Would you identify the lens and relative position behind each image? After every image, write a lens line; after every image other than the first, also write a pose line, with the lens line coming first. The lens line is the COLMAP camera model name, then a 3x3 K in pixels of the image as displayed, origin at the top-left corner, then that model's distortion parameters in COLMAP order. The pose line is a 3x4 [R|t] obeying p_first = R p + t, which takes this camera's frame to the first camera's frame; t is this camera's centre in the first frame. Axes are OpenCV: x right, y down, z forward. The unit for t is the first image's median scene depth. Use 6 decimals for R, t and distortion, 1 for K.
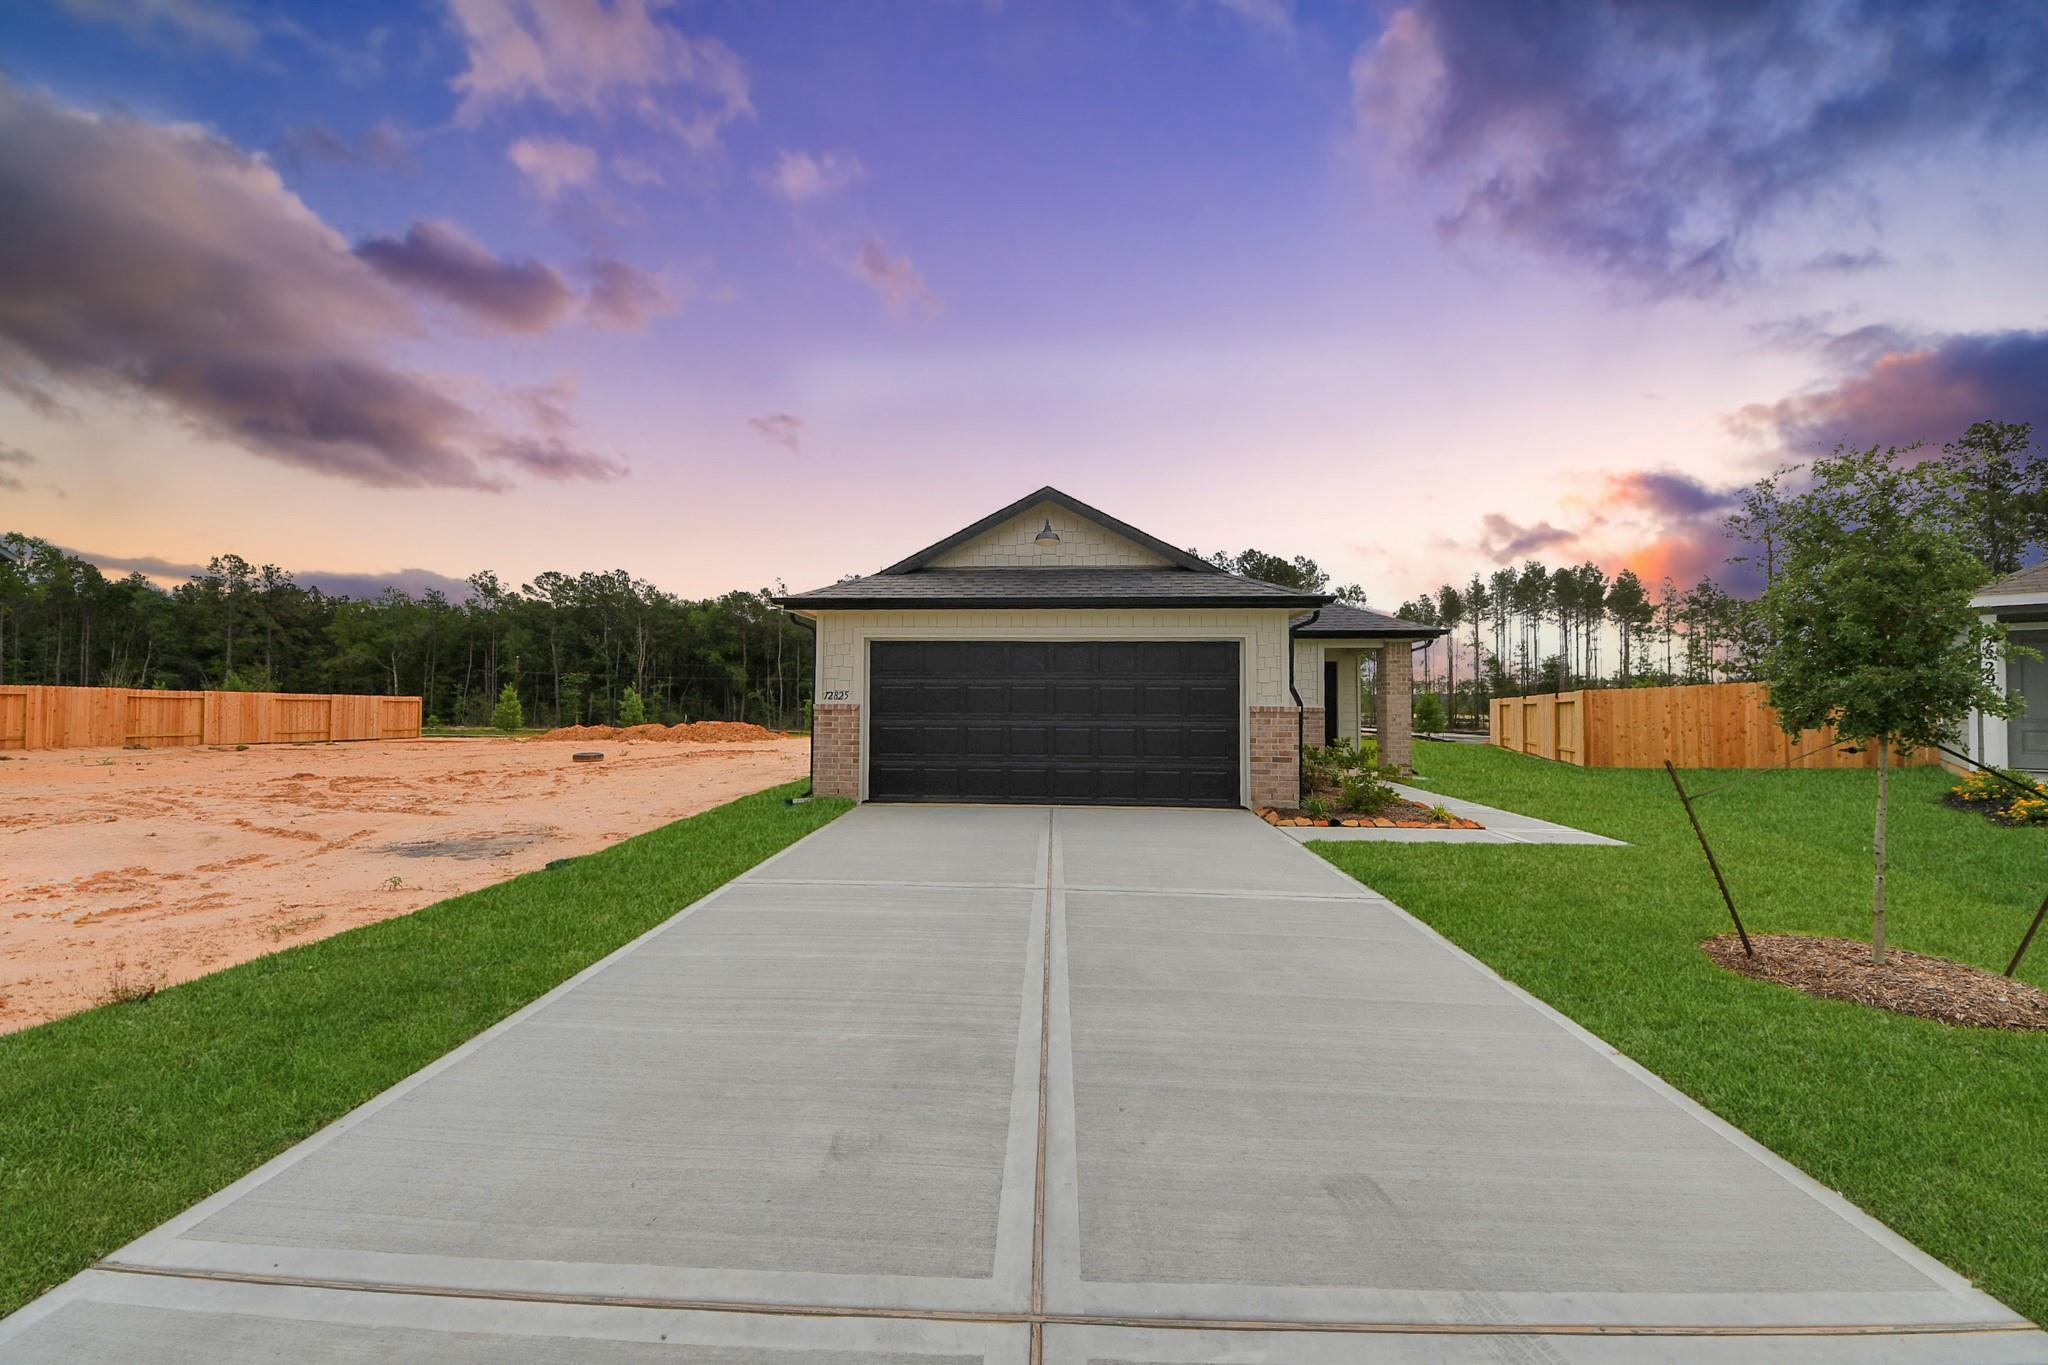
lens RADIAL K [[732.3, 0, 1016.1], [0, 732.3, 666.5], [0, 0, 1]] dist [0.008933, -0.007353]
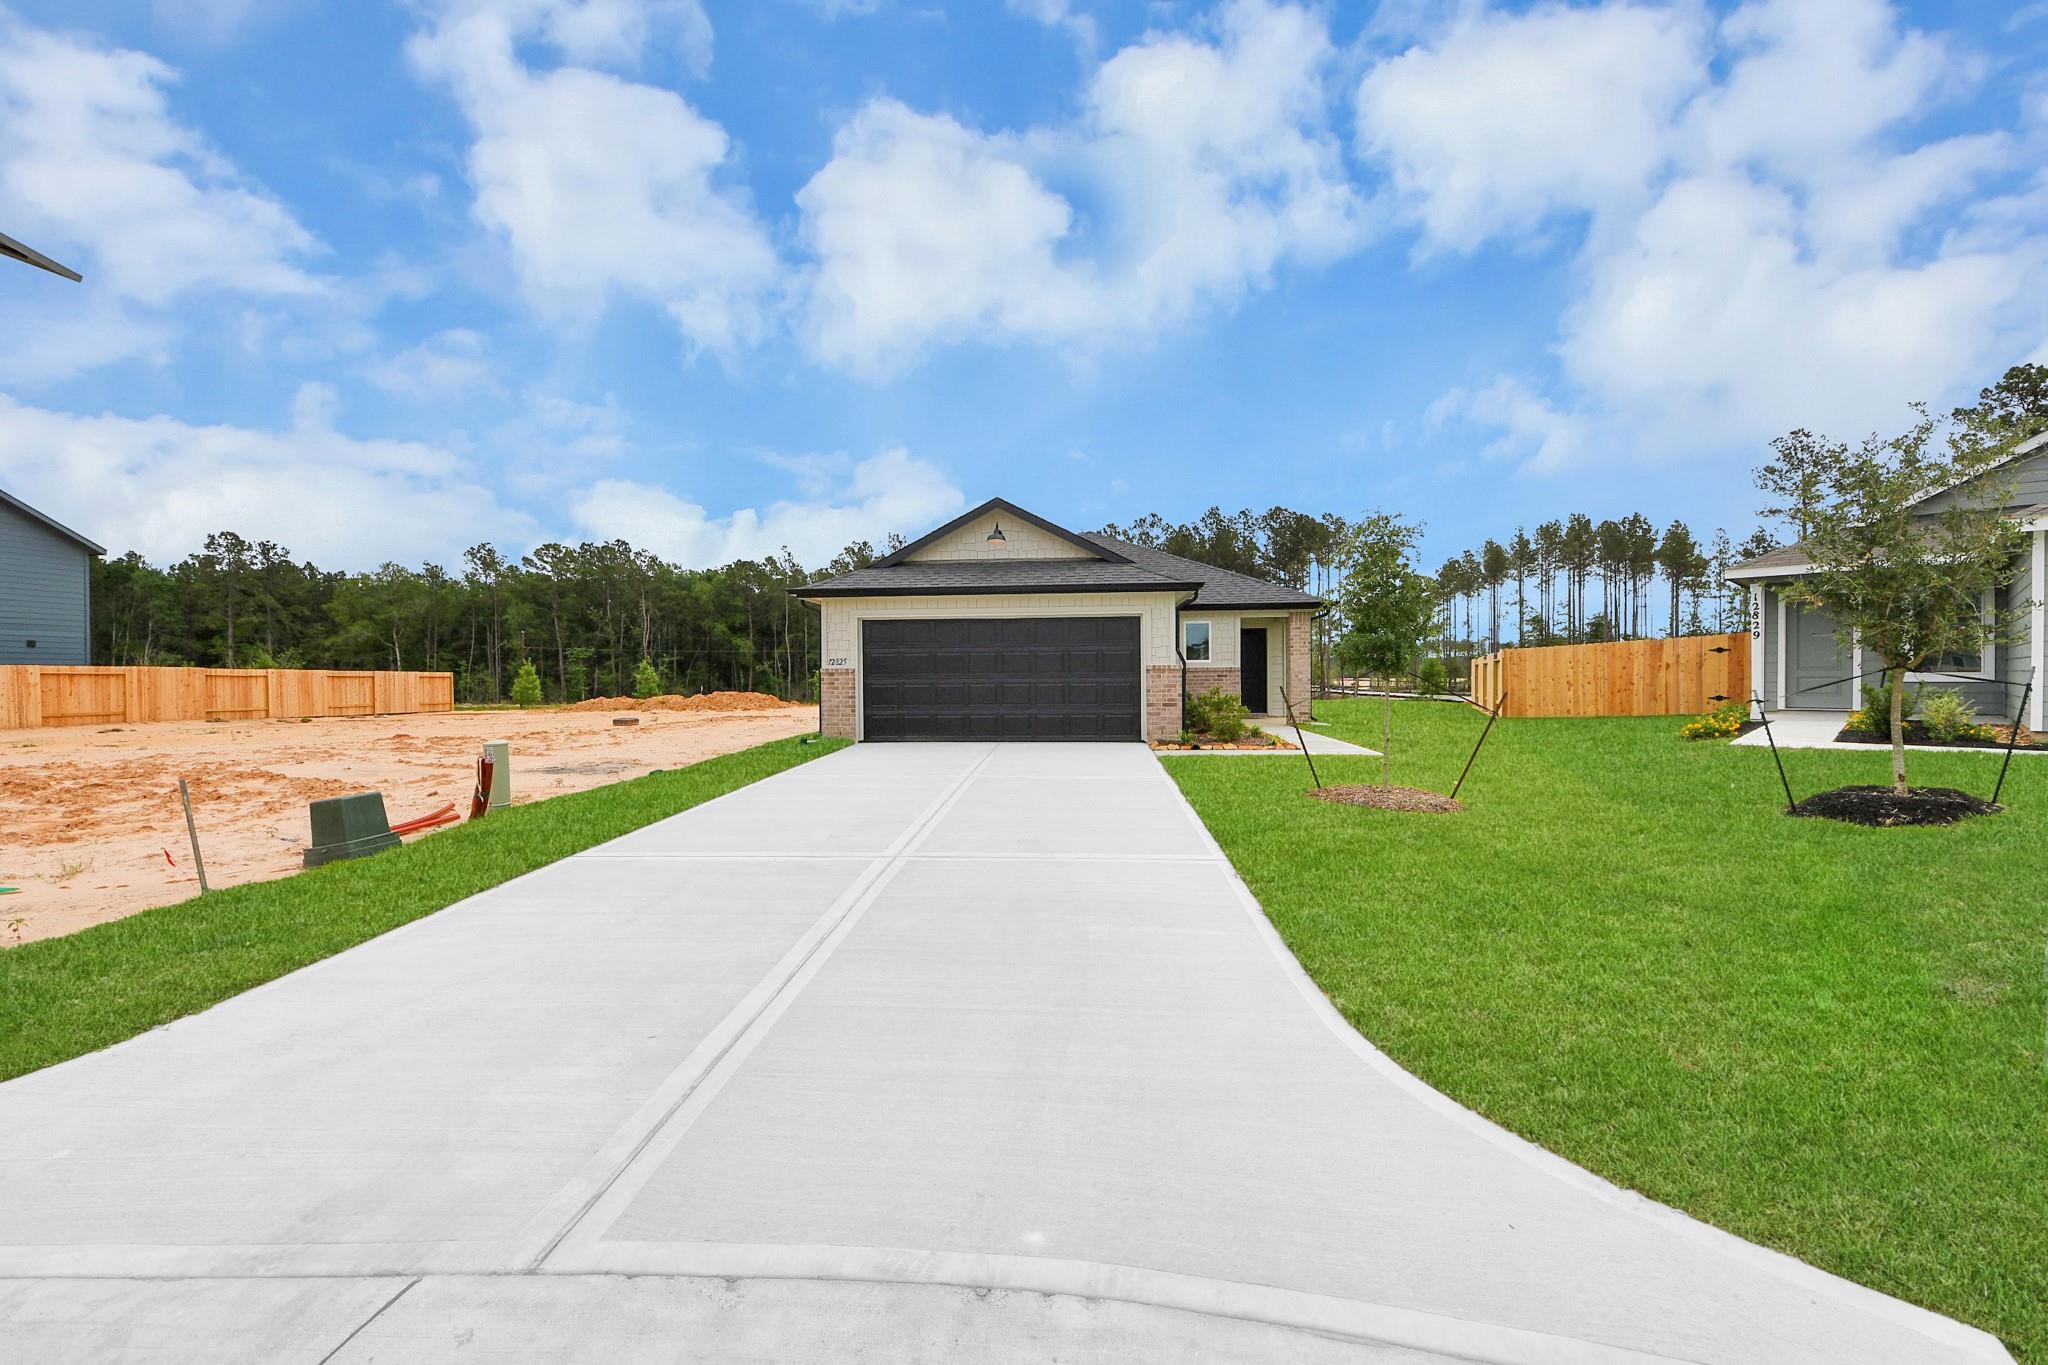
lens RADIAL K [[773.2, 0, 1013.8], [0, 773.2, 651.6], [0, 0, 1]] dist [0.003236, -0.008156]
pose [[0.999521, -0.014934, -0.027121, 0.033538], [0.015548, 0.999625, 0.022540, -0.001631], [0.026774, -0.022951, 0.999378, -0.116782]]
